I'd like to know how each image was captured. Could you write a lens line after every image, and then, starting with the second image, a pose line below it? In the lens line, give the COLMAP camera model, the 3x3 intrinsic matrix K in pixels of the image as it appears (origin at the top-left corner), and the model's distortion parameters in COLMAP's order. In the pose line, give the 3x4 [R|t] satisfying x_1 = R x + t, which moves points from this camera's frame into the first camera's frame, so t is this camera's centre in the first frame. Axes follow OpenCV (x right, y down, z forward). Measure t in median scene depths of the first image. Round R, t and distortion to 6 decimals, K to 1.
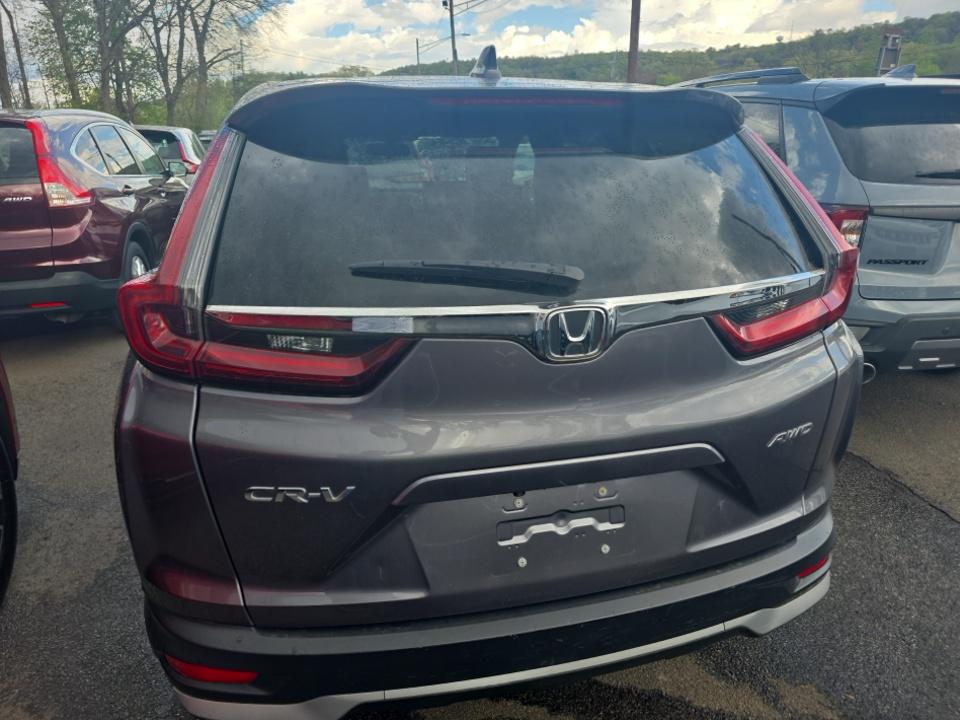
lens RADIAL K [[643.2, 0, 480.0], [0, 643.2, 360.0], [0, 0, 1]] dist [0.041800, -0.046163]
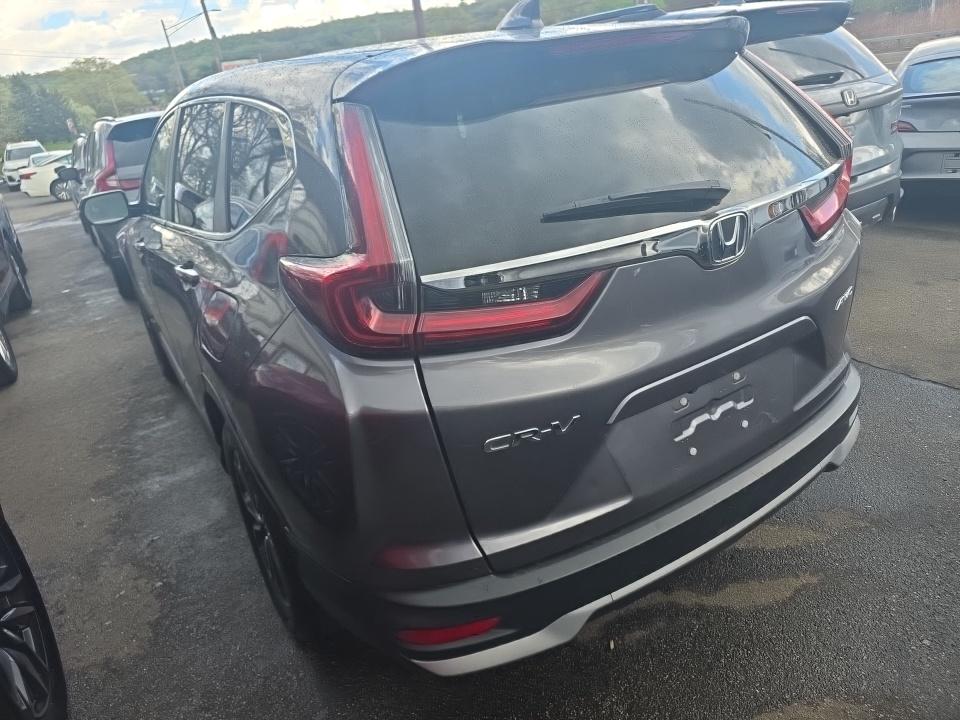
lens RADIAL K [[639.6, 0, 480.0], [0, 639.6, 360.0], [0, 0, 1]] dist [0.044087, -0.050664]
pose [[0.942366, -0.227382, 0.245446, -0.537859], [0.215692, 0.973663, 0.073875, -0.009767], [-0.255780, -0.016677, 0.966591, -0.000097]]
